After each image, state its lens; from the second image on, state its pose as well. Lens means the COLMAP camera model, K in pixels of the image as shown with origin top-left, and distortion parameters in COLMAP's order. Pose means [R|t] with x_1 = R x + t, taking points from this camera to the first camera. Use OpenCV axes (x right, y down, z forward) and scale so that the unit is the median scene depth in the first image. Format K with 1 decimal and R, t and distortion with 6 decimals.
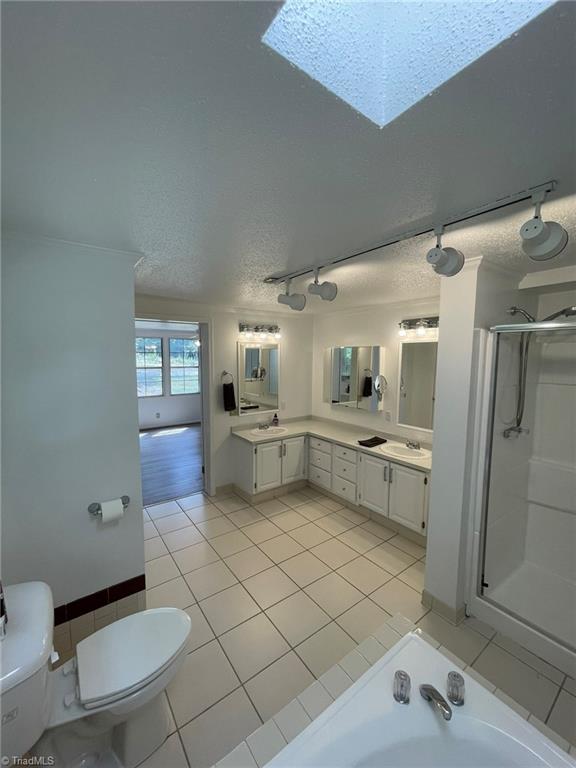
lens RADIAL K [[310.6, 0, 288.9], [0, 310.6, 382.8], [0, 0, 1]] dist [-0.001814, 0.000957]
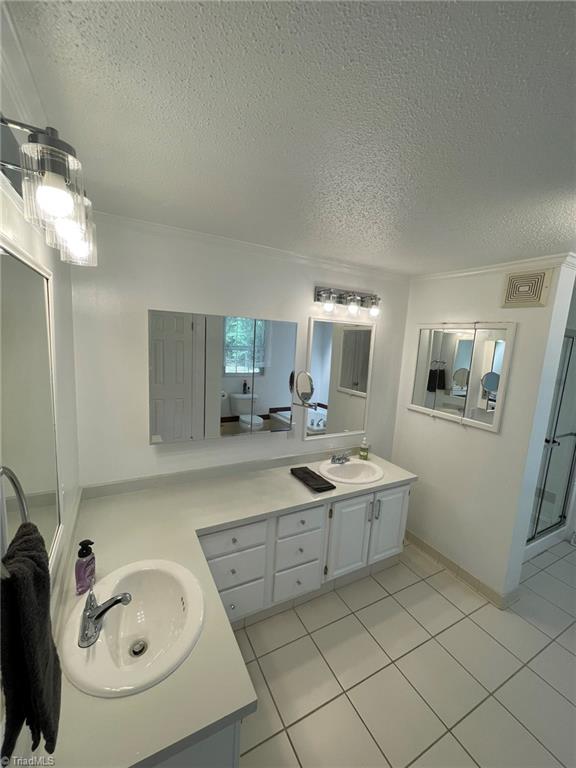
lens RADIAL K [[310.6, 0, 288.0], [0, 310.6, 383.9], [0, 0, 1]] dist [-0.001814, 0.000957]
pose [[0.145965, -0.139139, 0.979456, -0.352440], [0.051081, 0.989799, 0.132995, -0.093017], [-0.987970, 0.030619, 0.151583, 1.022528]]
